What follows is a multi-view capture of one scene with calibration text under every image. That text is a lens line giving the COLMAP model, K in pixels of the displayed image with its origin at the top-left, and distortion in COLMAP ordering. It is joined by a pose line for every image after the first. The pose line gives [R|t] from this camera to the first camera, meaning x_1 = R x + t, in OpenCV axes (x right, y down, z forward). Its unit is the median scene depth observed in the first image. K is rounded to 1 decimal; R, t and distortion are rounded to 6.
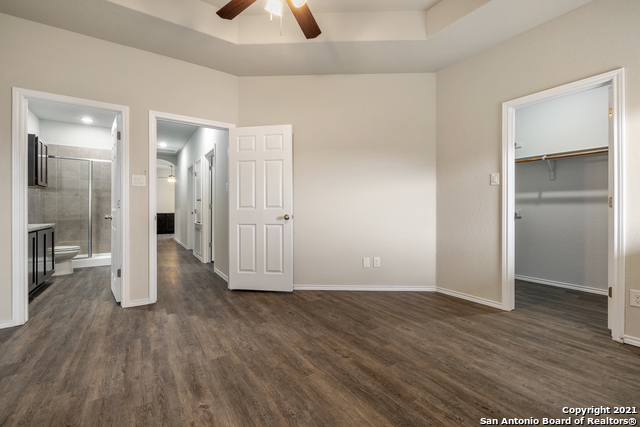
lens RADIAL K [[270.0, 0, 320.7], [0, 270.0, 209.7], [0, 0, 1]] dist [-0.002800, 0.000026]
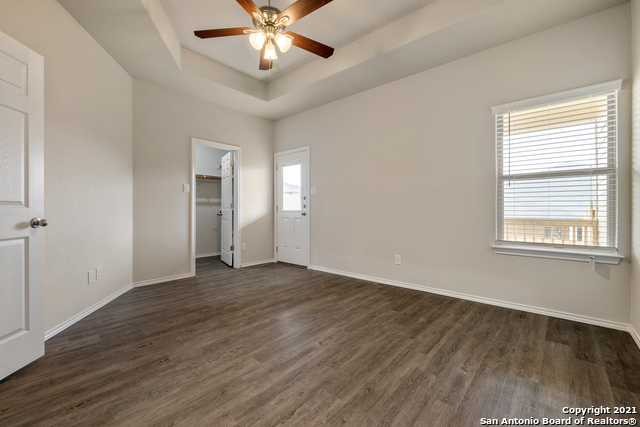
lens RADIAL K [[270.0, 0, 318.0], [0, 270.0, 209.9], [0, 0, 1]] dist [-0.002800, 0.000026]
pose [[-0.237912, -0.002178, 0.971284, -1.247258], [0.003980, 0.999987, 0.003218, 0.003496], [-0.971279, 0.004631, -0.237900, 0.917491]]
